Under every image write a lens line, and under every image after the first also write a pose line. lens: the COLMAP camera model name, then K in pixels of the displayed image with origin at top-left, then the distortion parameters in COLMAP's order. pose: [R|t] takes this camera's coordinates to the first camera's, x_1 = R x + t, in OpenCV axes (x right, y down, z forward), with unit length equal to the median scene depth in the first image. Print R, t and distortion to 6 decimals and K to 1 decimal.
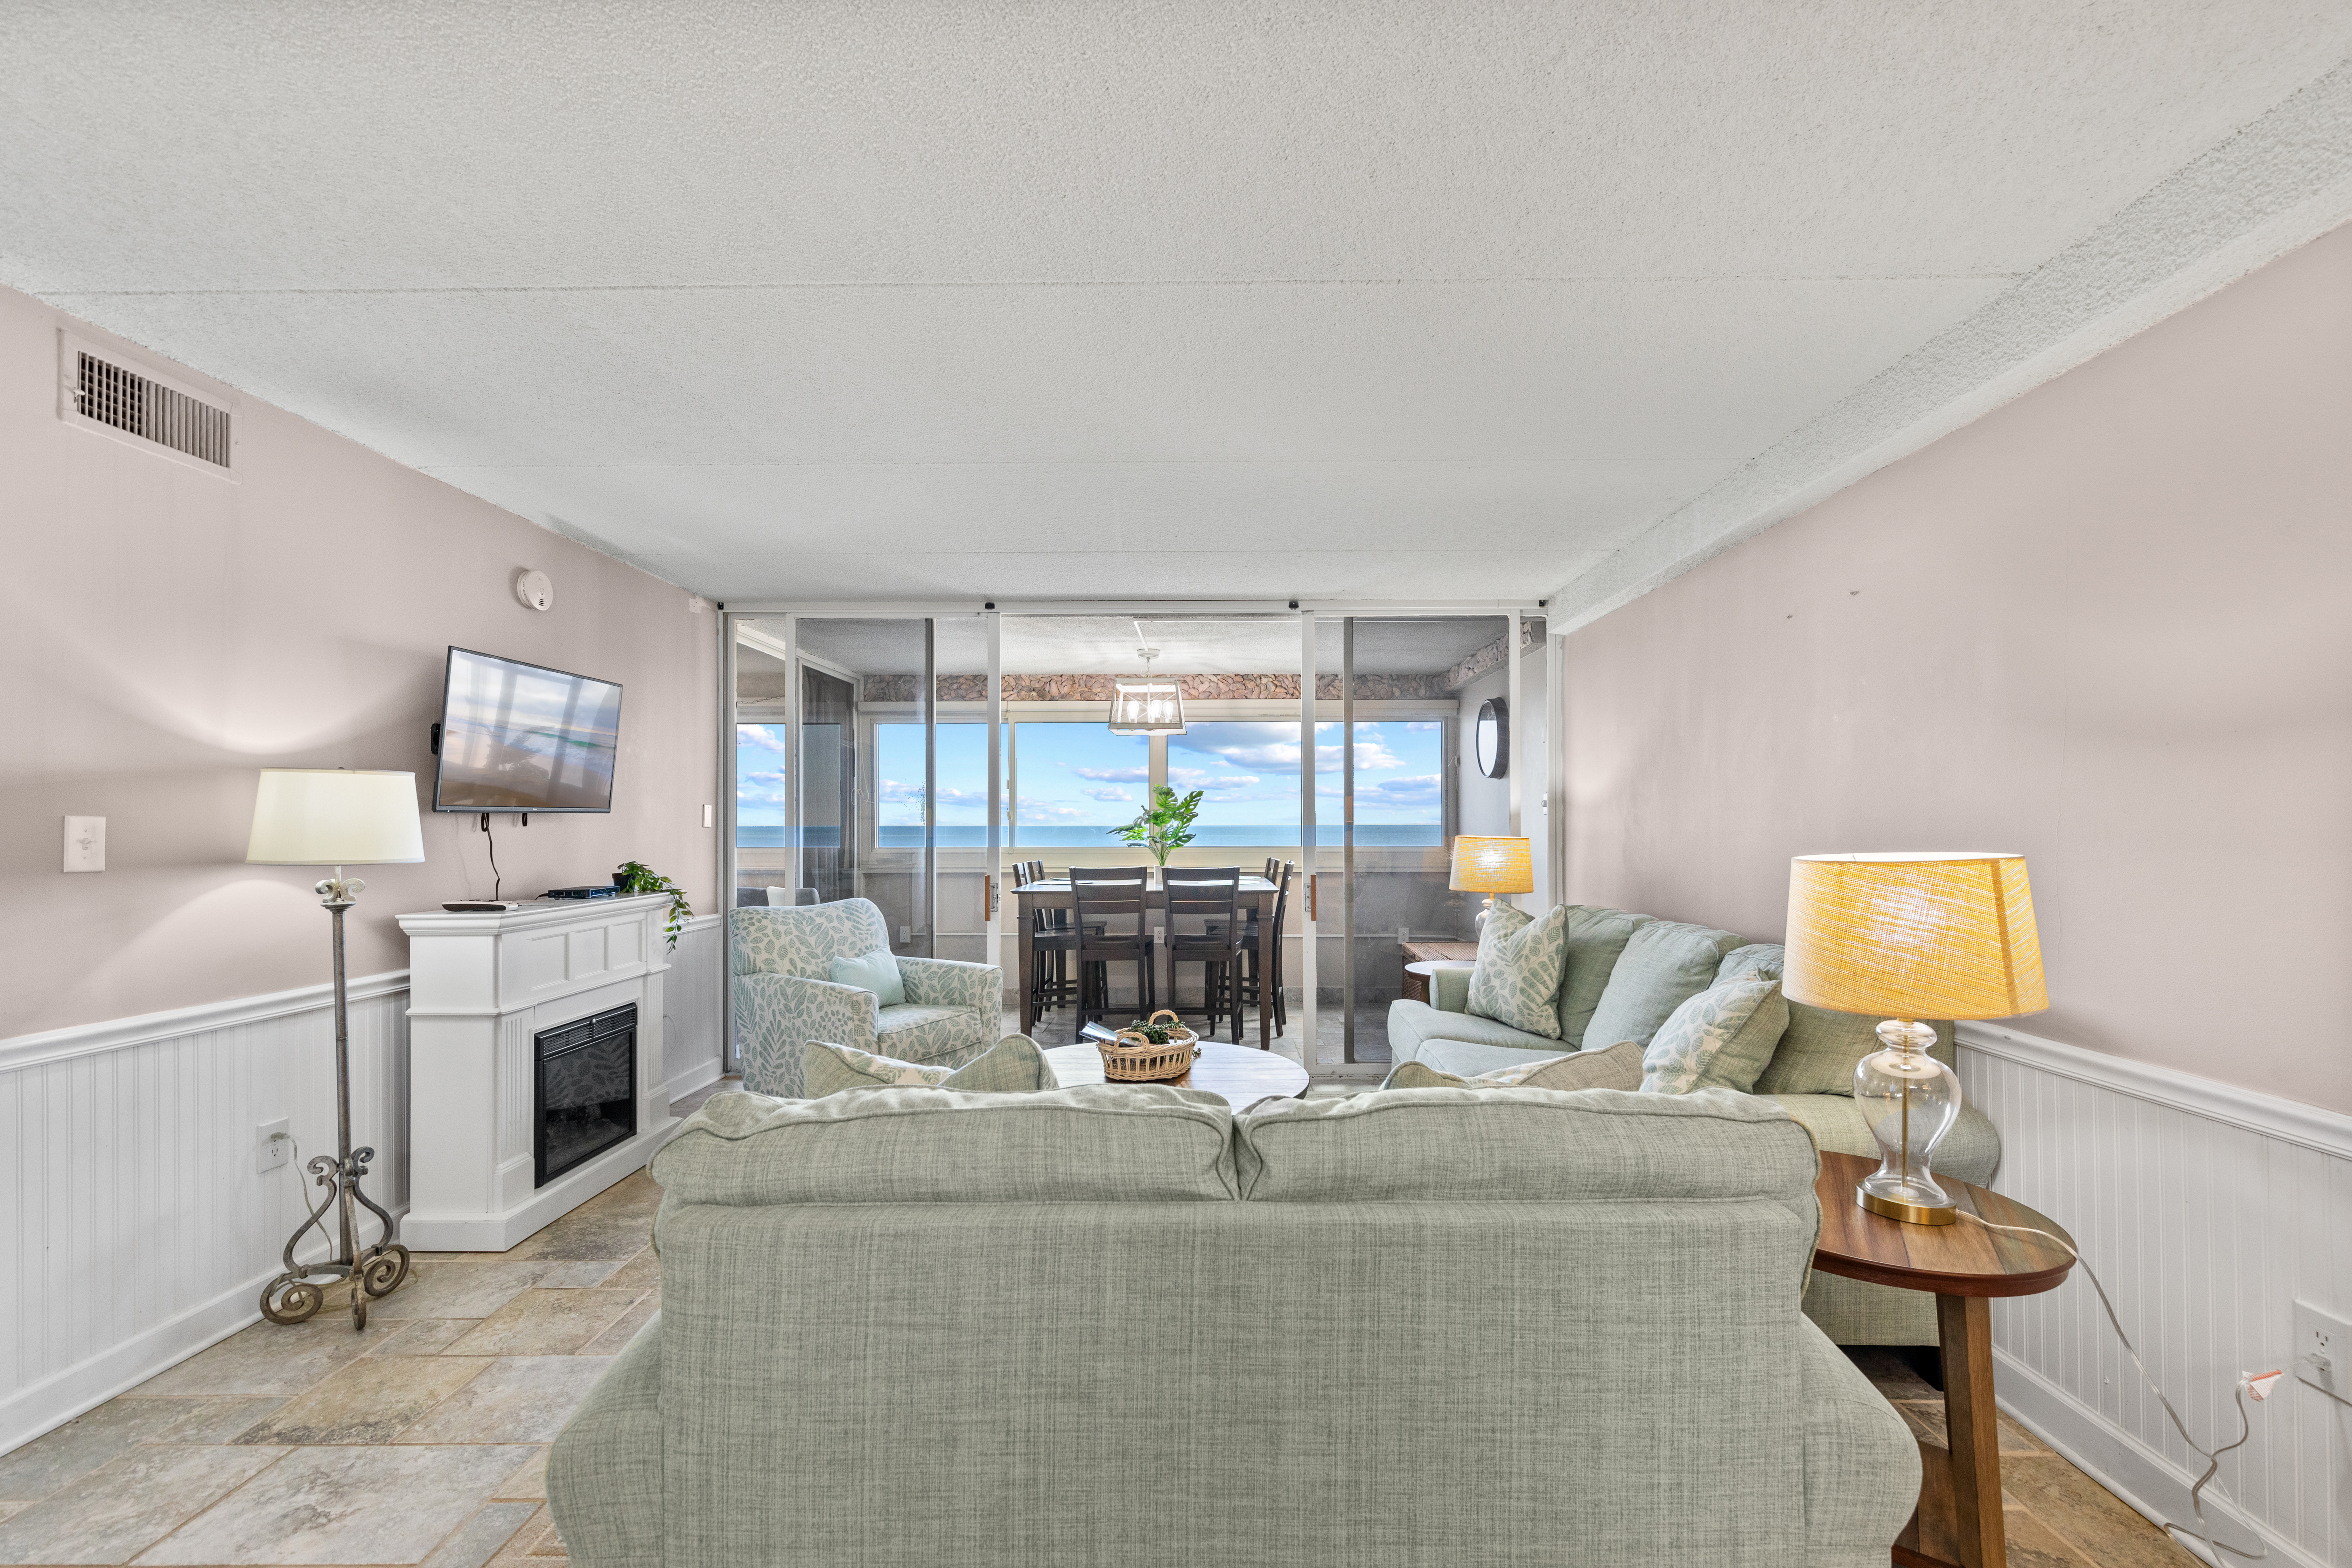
lens RADIAL K [[986.1, 0, 1193.0], [0, 986.1, 820.7], [0, 0, 1]] dist [0.001236, 0.000032]
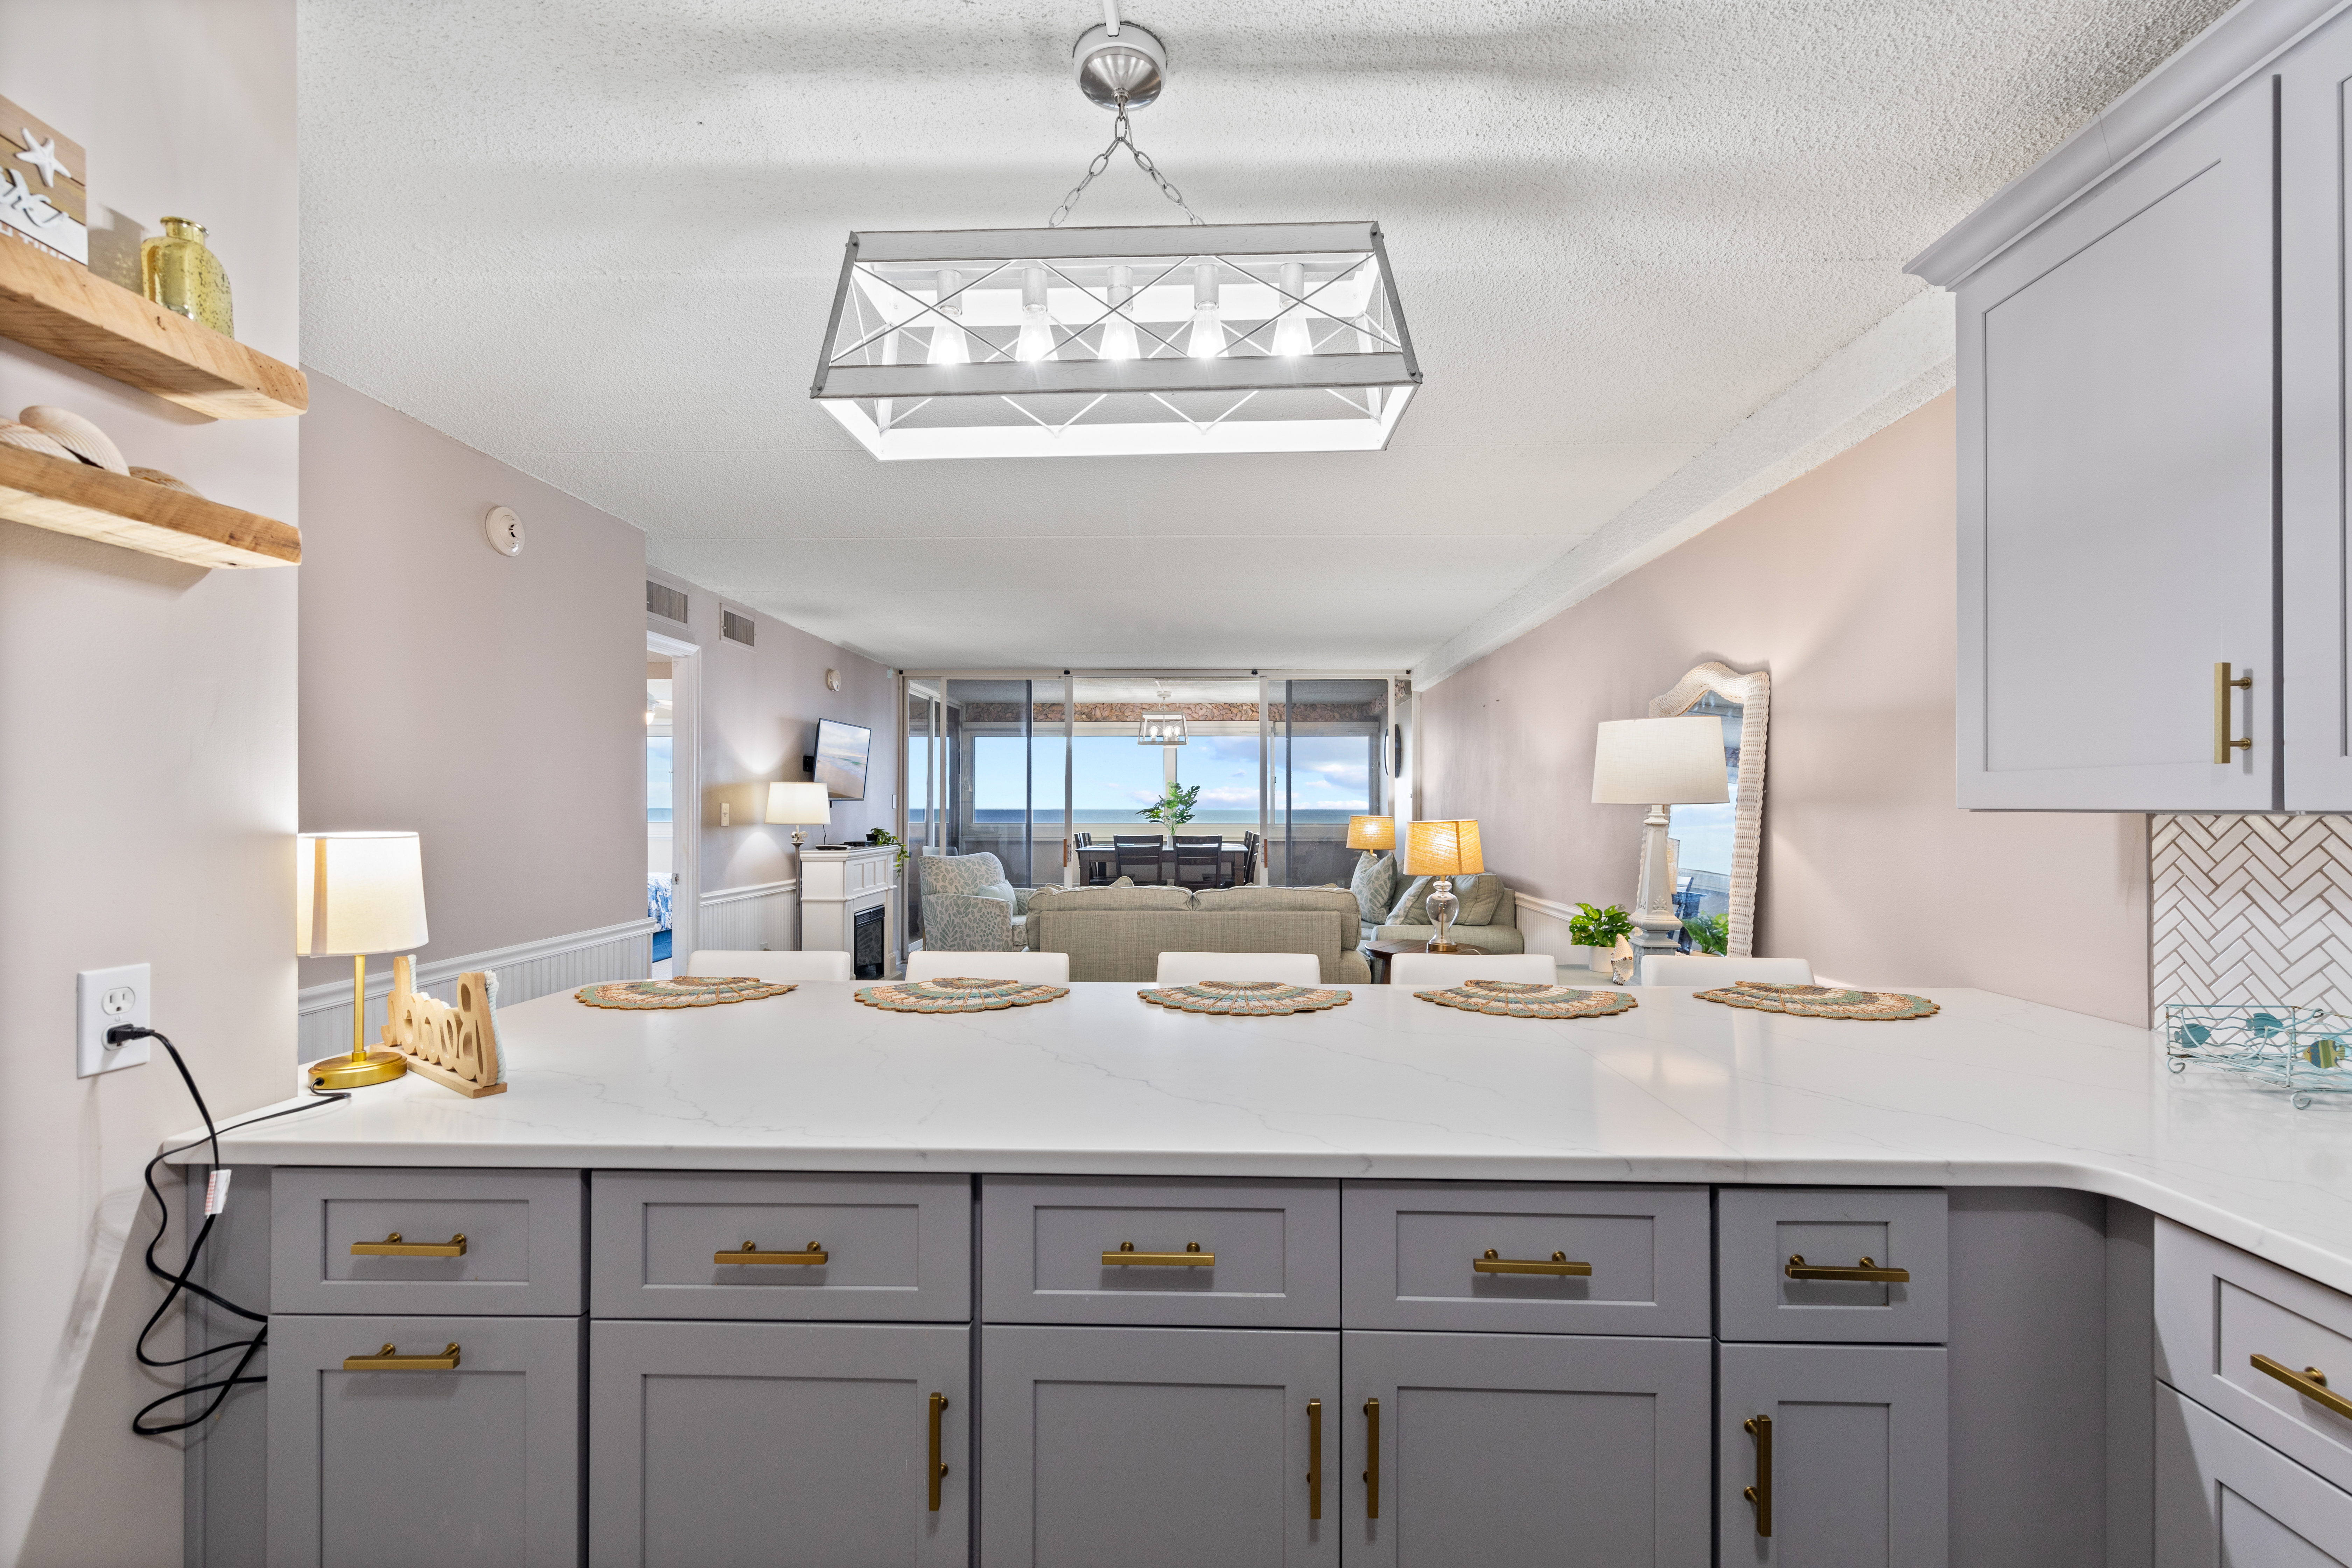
lens RADIAL K [[978.2, 0, 1187.9], [0, 978.2, 804.5], [0, 0, 1]] dist [0.001546, 0.000465]
pose [[0.999844, 0.003156, -0.017372, 0.022916], [-0.003160, 0.999995, -0.000228, -0.001703], [0.017371, 0.000282, 0.999849, -0.642926]]
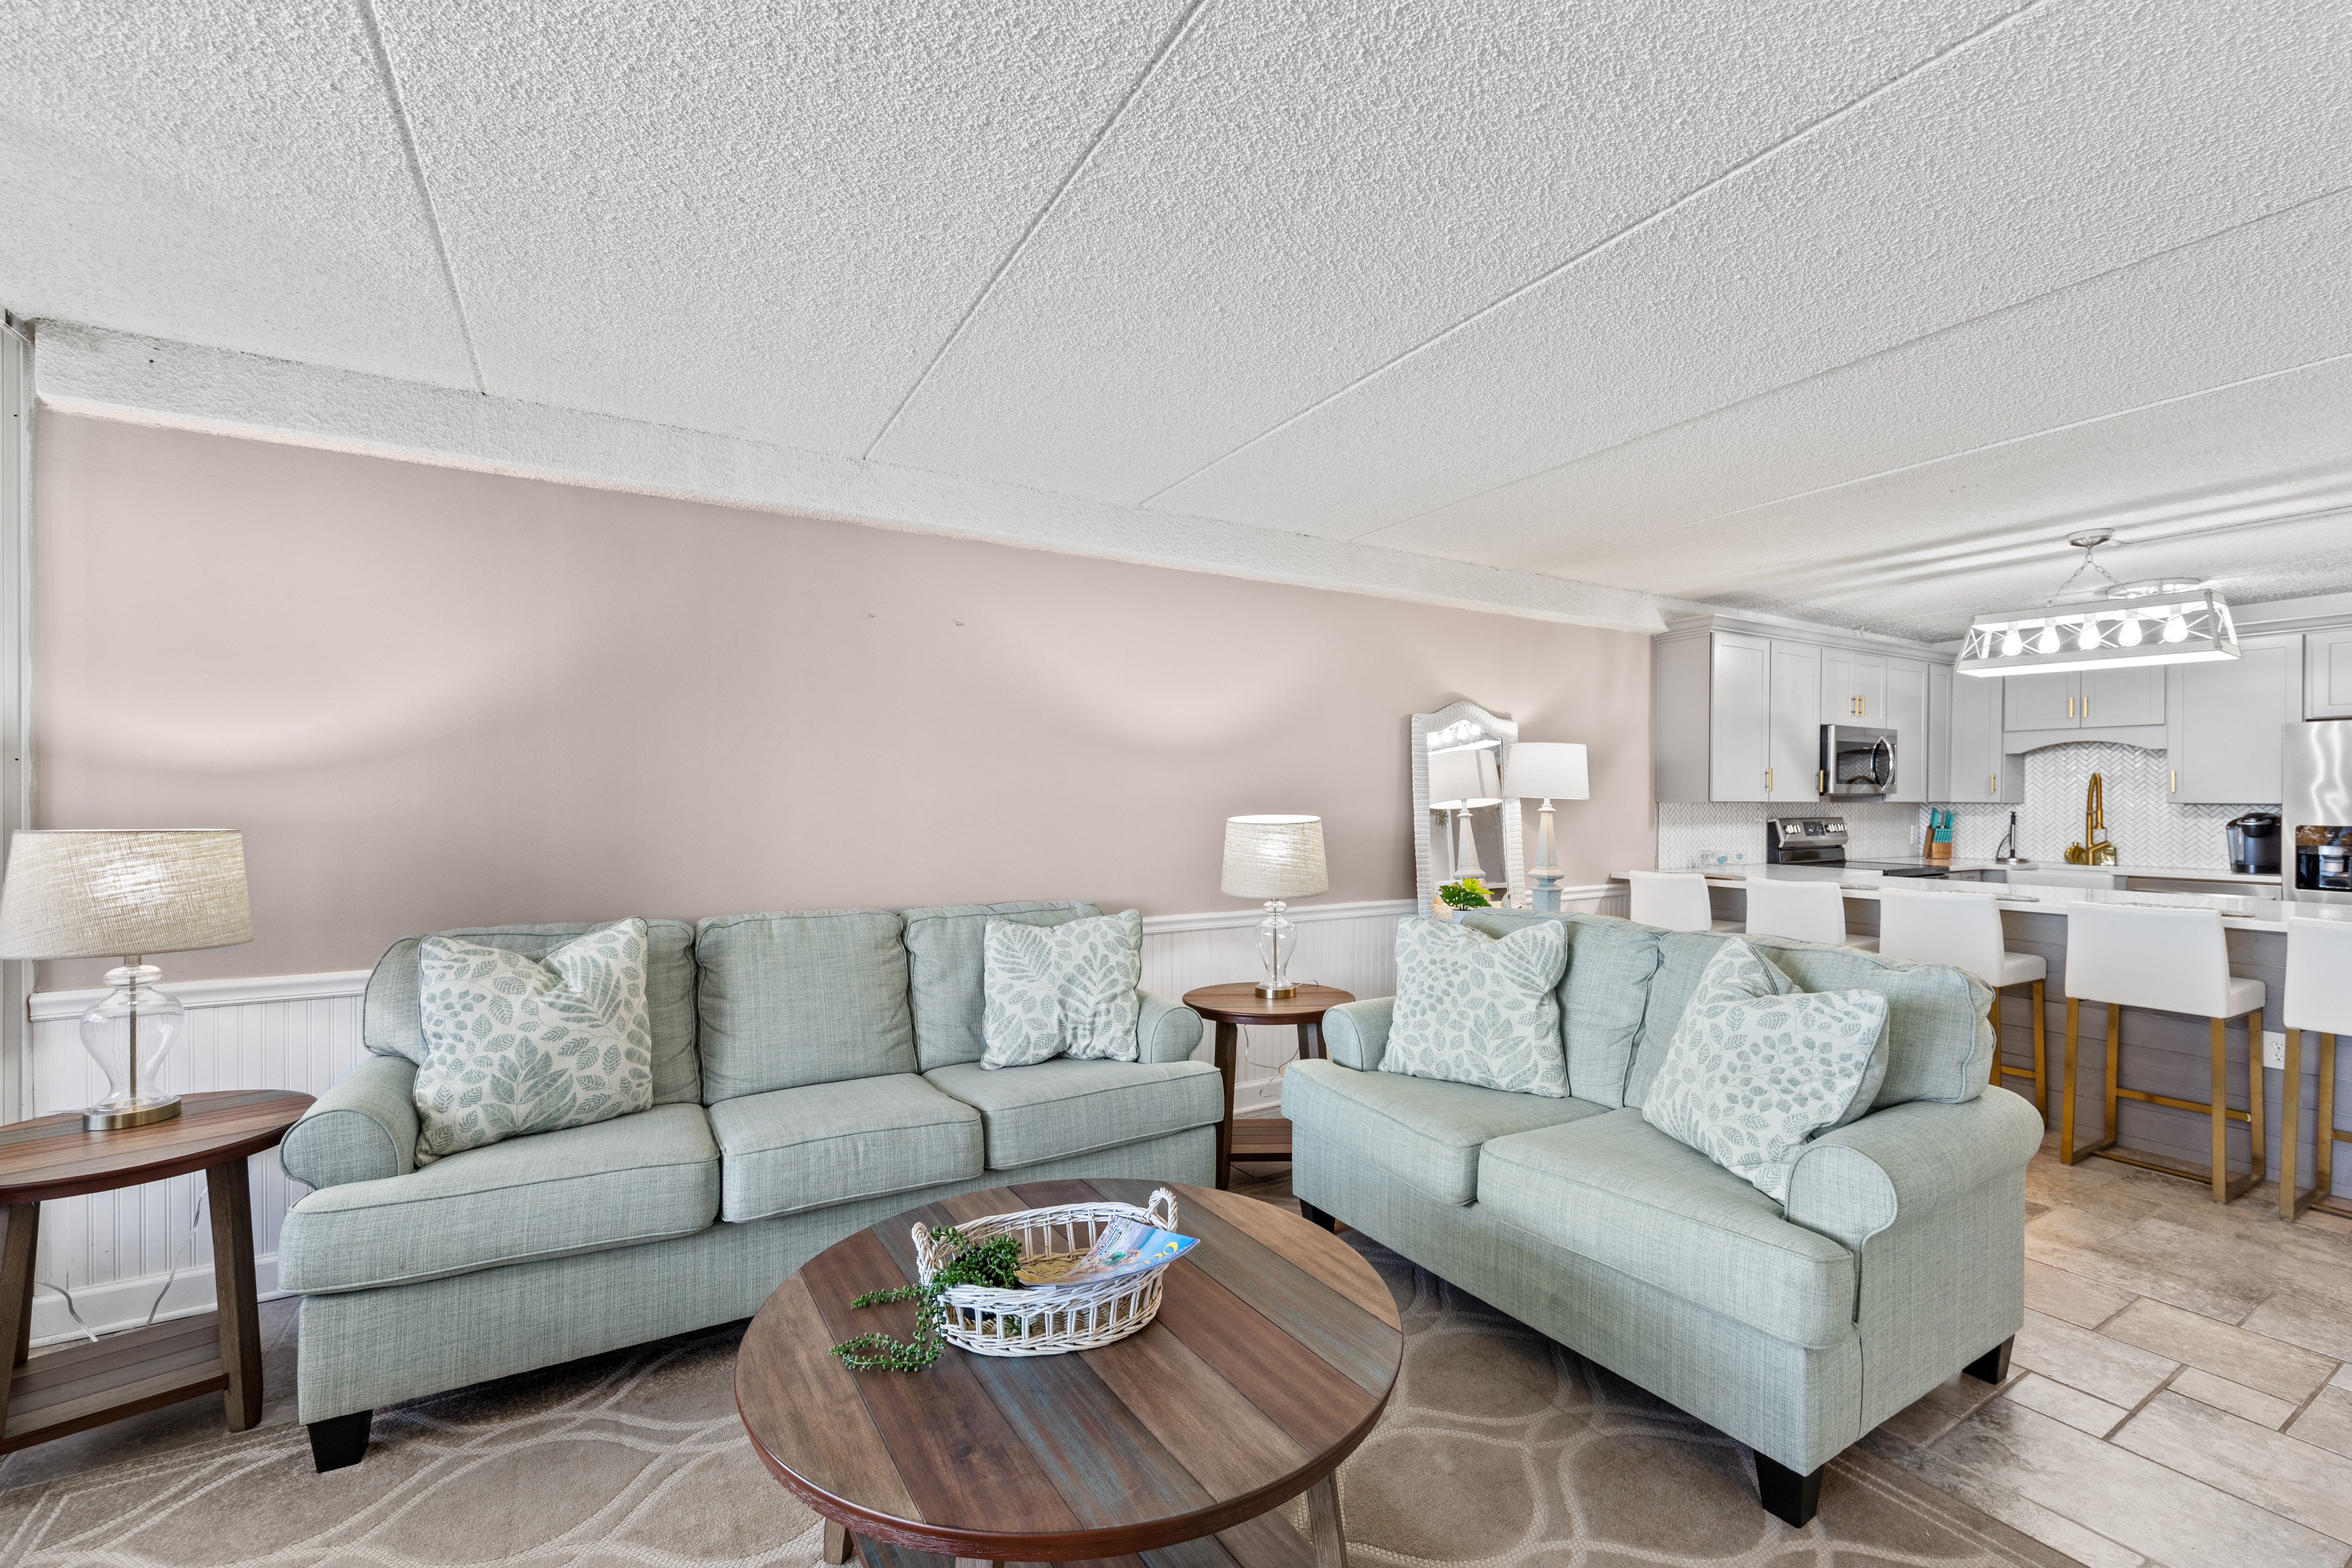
lens RADIAL K [[978.2, 0, 1187.9], [0, 978.2, 804.5], [0, 0, 1]] dist [0.001546, 0.000465]
pose [[-0.522381, -0.001940, 0.852710, -0.335170], [-0.003927, 0.999992, -0.000131, 0.003091], [-0.852703, -0.003416, -0.522385, 0.815828]]
